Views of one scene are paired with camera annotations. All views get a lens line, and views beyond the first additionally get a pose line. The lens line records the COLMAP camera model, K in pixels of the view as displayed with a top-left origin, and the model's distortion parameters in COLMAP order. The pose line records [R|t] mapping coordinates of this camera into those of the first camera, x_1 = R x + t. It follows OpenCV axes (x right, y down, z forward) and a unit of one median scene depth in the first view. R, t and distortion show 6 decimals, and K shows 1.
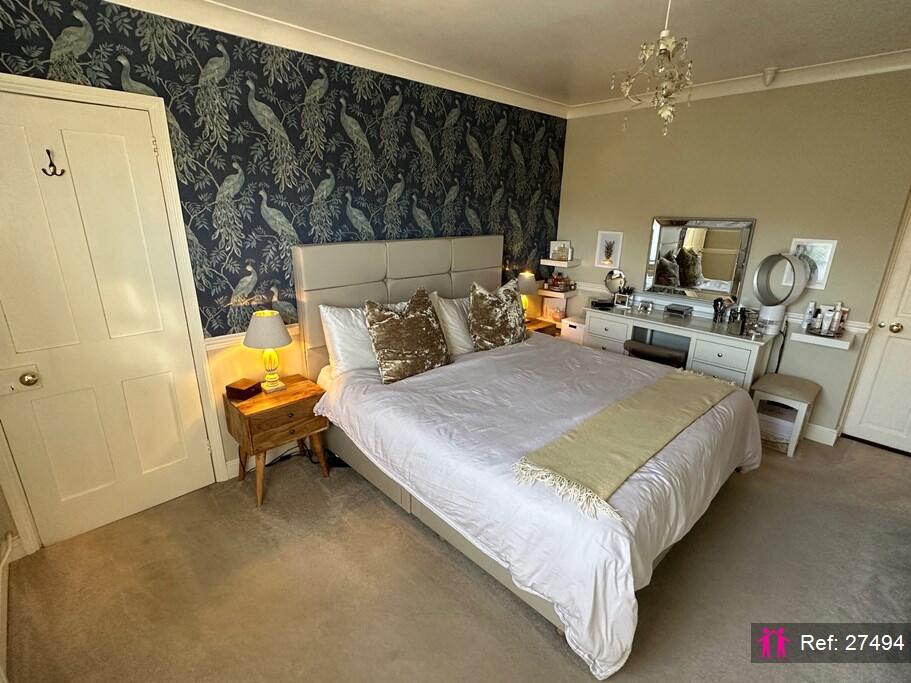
lens RADIAL K [[474.5, 0, 456.6], [0, 474.5, 339.8], [0, 0, 1]] dist [0.002737, 0.000987]
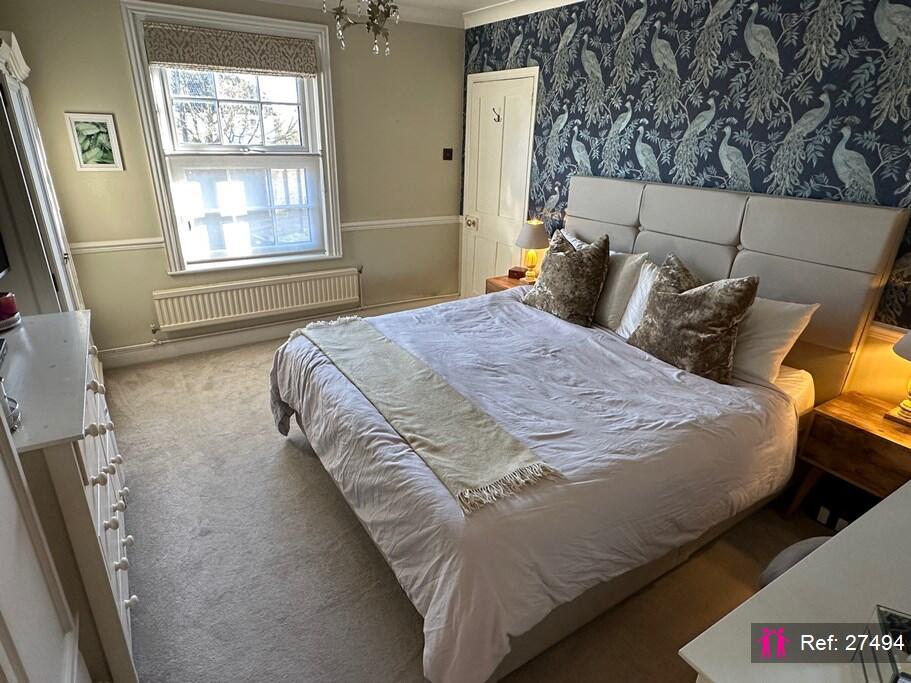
lens RADIAL K [[516.7, 0, 456.4], [0, 516.7, 343.2], [0, 0, 1]] dist [-0.003460, -0.004154]
pose [[-0.241056, 0.348960, -0.905604, 0.944693], [-0.286852, 0.865812, 0.409982, -0.254943], [0.927150, 0.358603, -0.108610, 0.937558]]
